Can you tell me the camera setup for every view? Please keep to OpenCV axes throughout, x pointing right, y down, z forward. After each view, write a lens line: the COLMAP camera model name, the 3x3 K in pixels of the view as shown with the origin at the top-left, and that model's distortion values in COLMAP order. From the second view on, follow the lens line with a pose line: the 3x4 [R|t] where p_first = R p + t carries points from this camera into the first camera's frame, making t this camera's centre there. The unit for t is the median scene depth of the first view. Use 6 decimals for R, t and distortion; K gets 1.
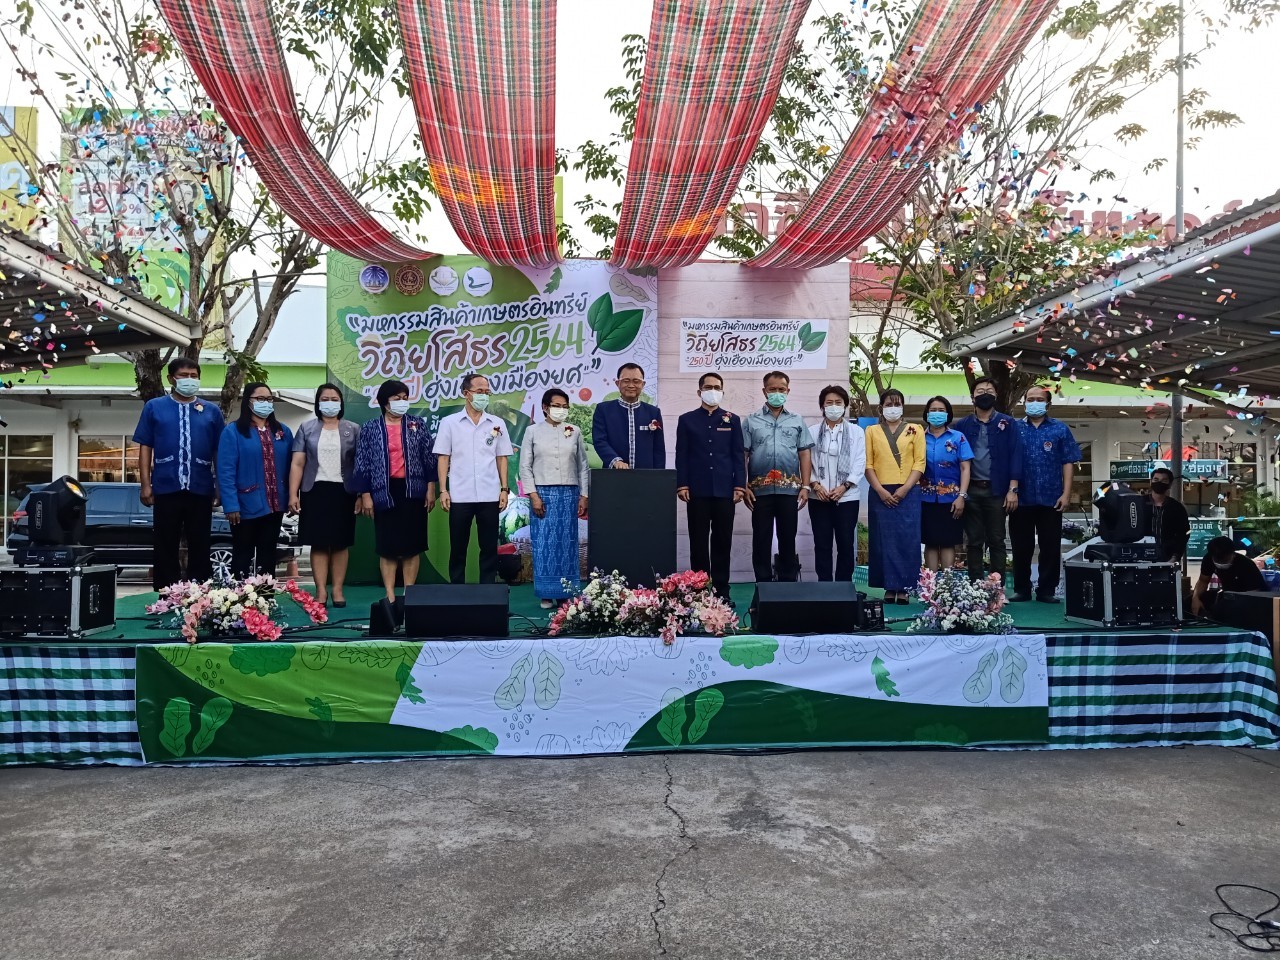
lens RADIAL K [[953.6, 0, 650.5], [0, 953.6, 499.5], [0, 0, 1]] dist [0.081608, -0.104695]
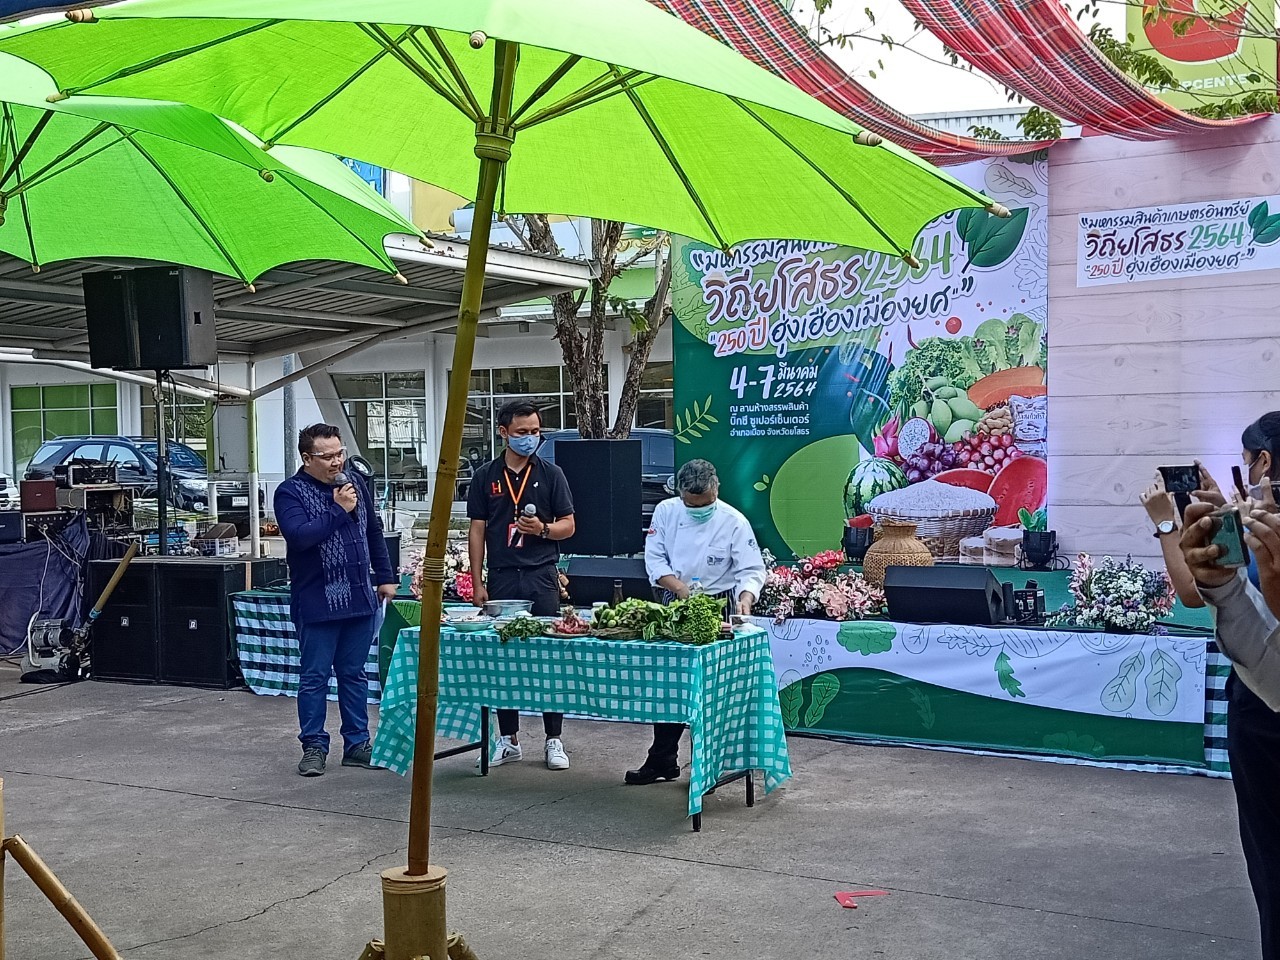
lens RADIAL K [[1648.0, 0, 645.2], [0, 1648.0, 530.1], [0, 0, 1]] dist [0.092060, 0.000000]
pose [[0.820811, 0.018254, -0.570908, 0.510294], [0.019662, 0.997994, 0.060178, -0.029790], [0.570861, -0.060620, 0.818806, -0.271528]]
